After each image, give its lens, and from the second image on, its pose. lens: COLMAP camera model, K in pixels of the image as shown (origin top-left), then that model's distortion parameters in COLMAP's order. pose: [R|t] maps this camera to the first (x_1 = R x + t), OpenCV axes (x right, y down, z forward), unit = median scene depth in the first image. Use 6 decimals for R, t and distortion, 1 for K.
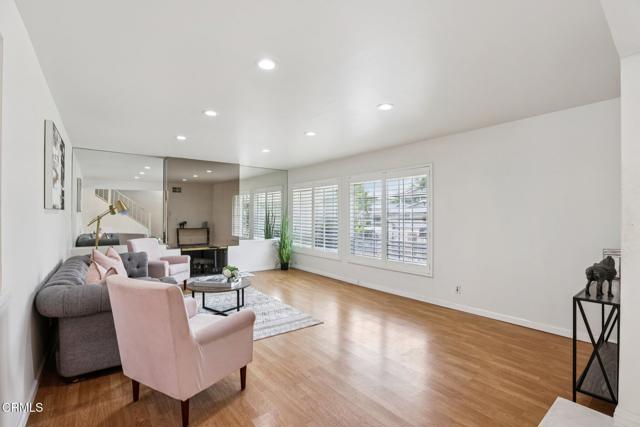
lens RADIAL K [[292.2, 0, 313.8], [0, 292.2, 212.7], [0, 0, 1]] dist [-0.044986, 0.003849]
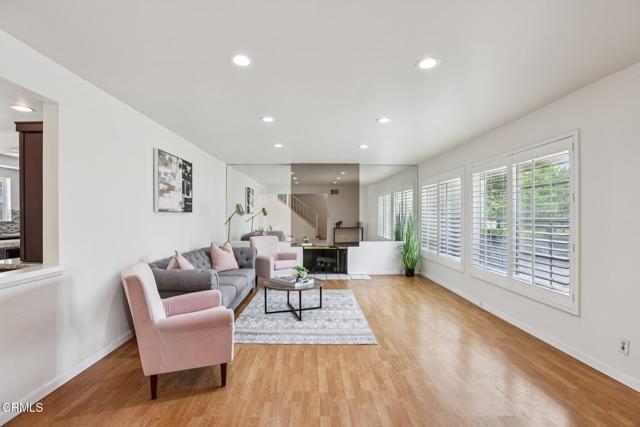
lens RADIAL K [[292.2, 0, 317.4], [0, 292.2, 217.3], [0, 0, 1]] dist [-0.044986, 0.003849]
pose [[0.807634, 0.001694, -0.589682, 0.245409], [0.008007, 0.999872, 0.013838, -0.000482], [0.589630, -0.015898, 0.807517, 0.147971]]
